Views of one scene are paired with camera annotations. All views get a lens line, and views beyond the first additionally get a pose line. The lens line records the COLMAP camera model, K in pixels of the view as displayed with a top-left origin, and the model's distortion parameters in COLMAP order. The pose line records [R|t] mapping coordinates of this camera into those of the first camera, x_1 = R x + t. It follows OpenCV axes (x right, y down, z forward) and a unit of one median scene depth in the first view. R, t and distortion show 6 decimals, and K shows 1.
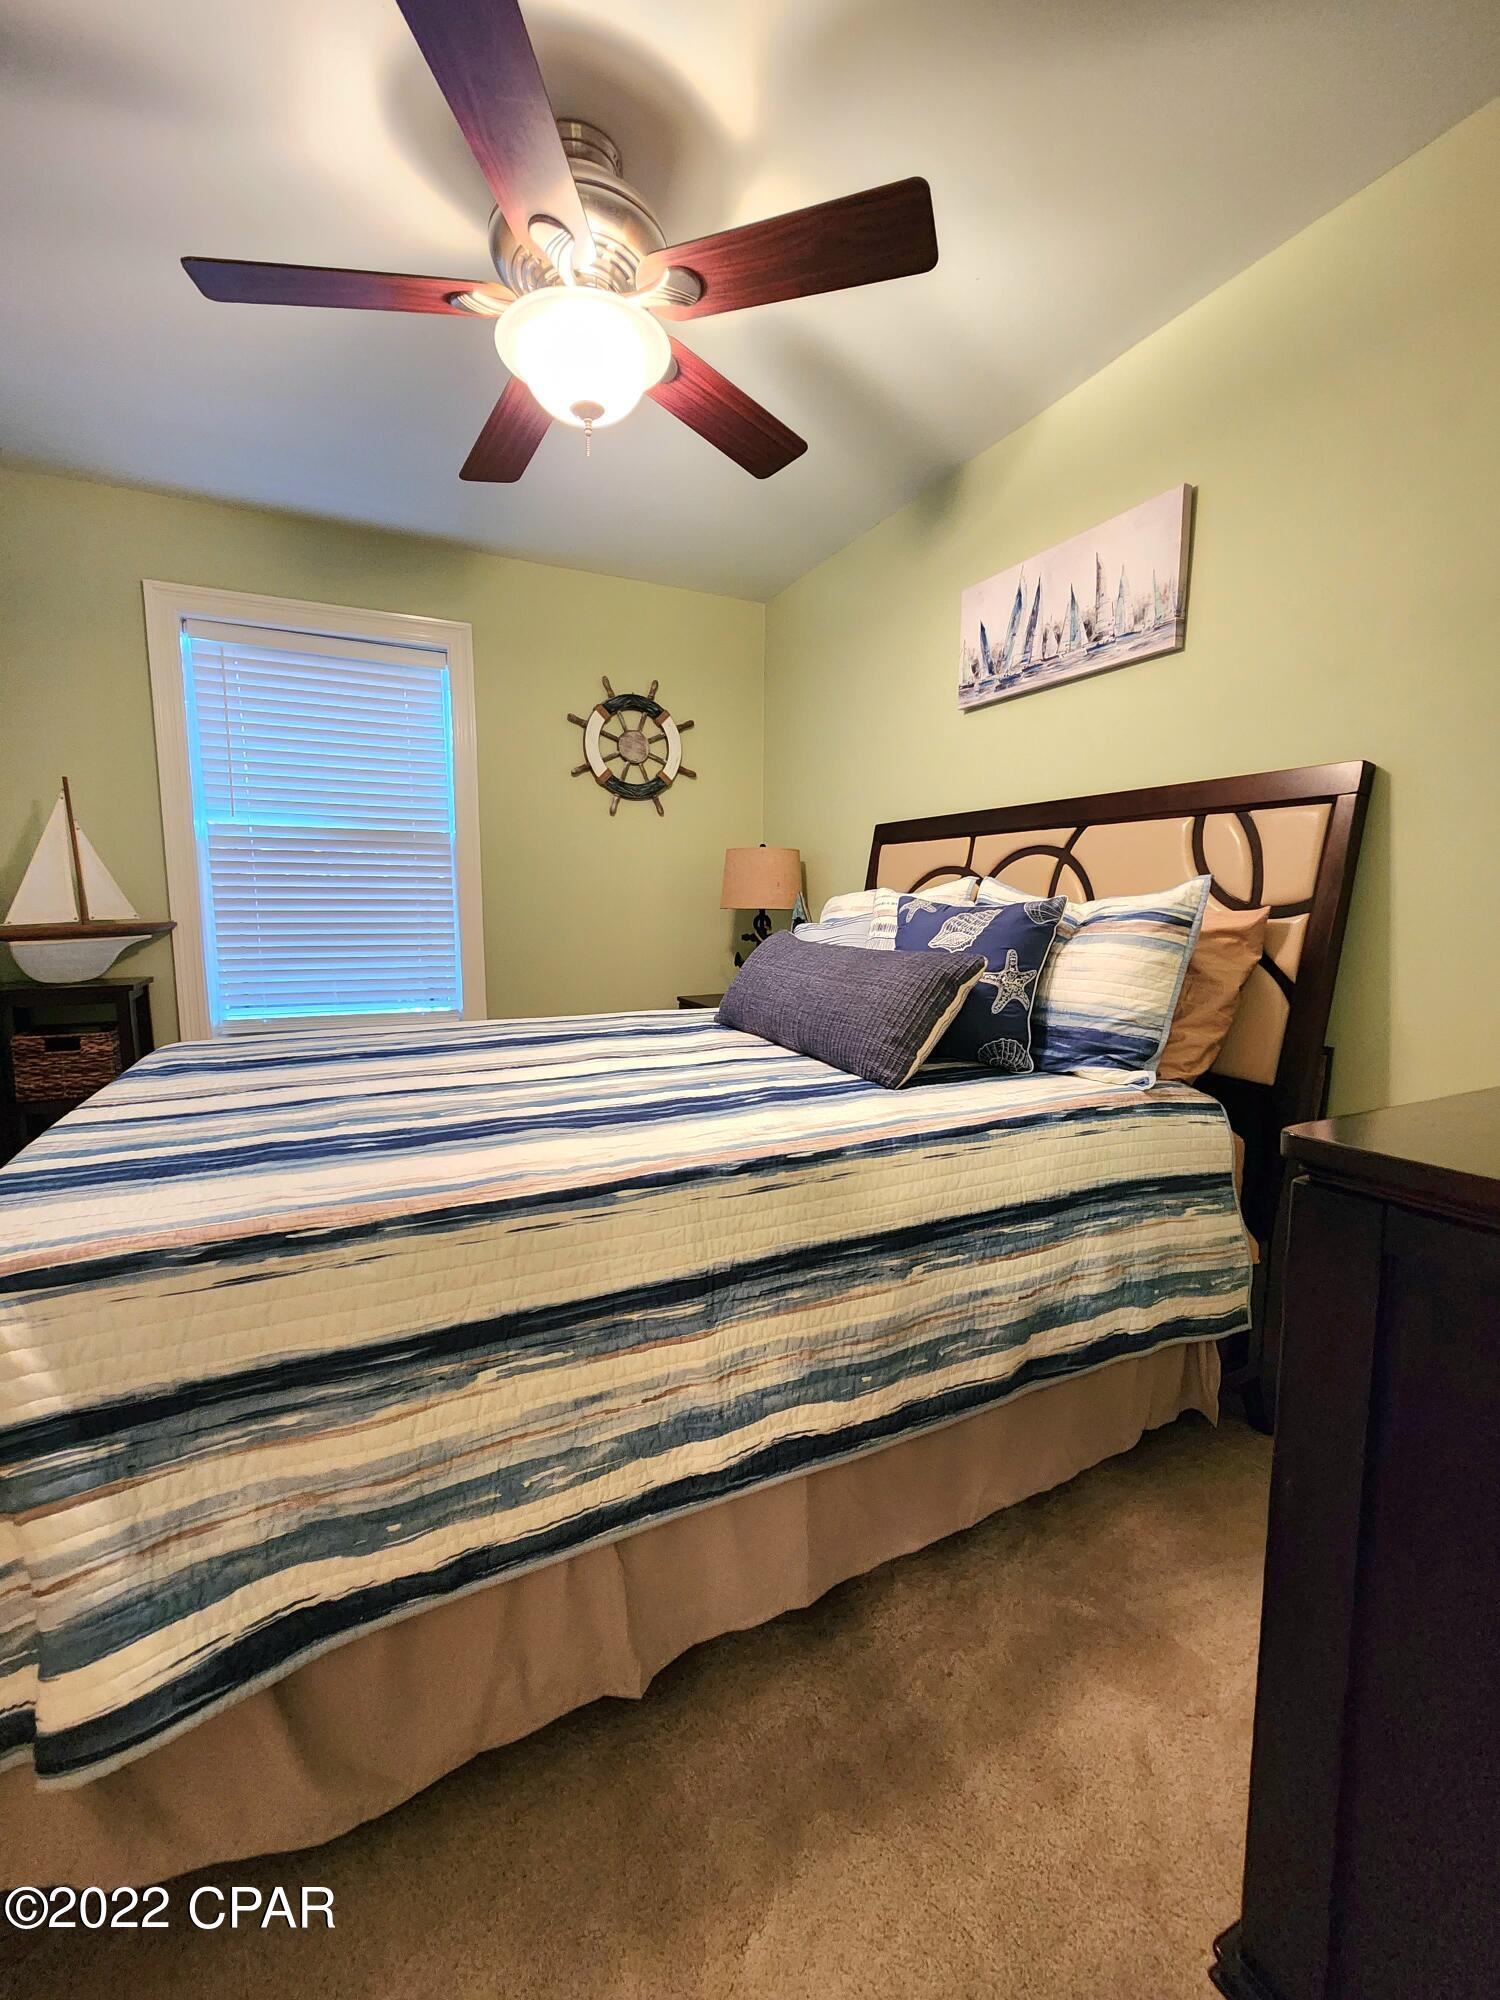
lens RADIAL K [[822.5, 0, 750.0], [0, 822.5, 1000.0], [0, 0, 1]] dist [0.005159, 0.000306]
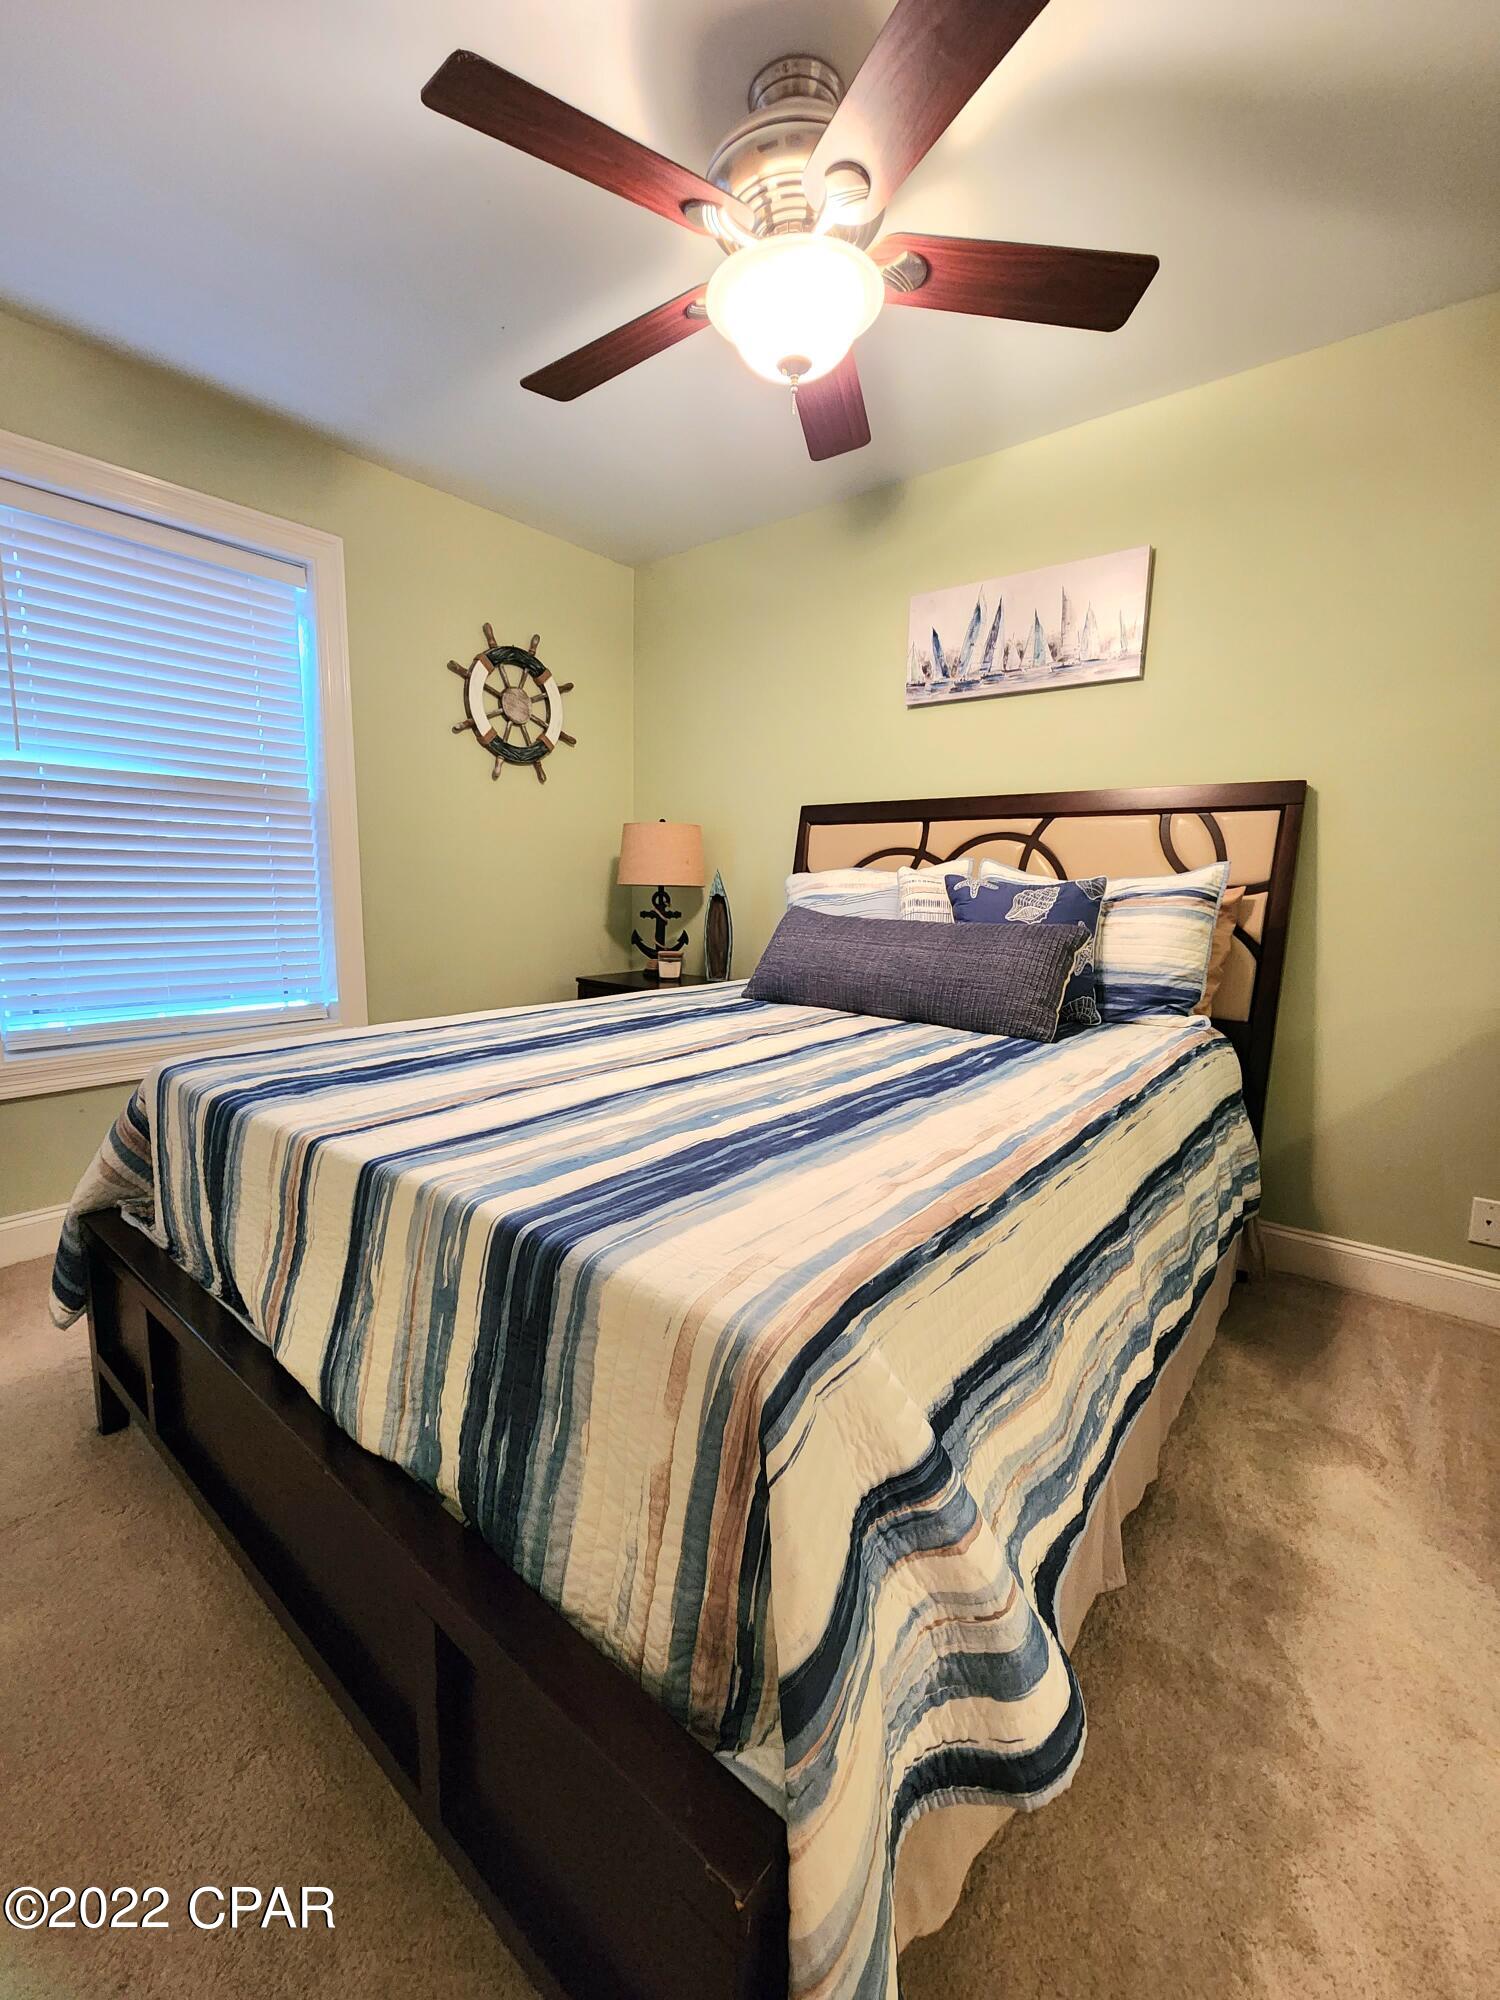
lens RADIAL K [[823.7, 0, 750.0], [0, 823.7, 1000.0], [0, 0, 1]] dist [0.000026, 0.000714]
pose [[0.908567, -0.048104, 0.414961, -0.475432], [0.037614, 0.998733, 0.033420, -0.004248], [-0.416043, -0.014756, 0.909225, 0.092663]]
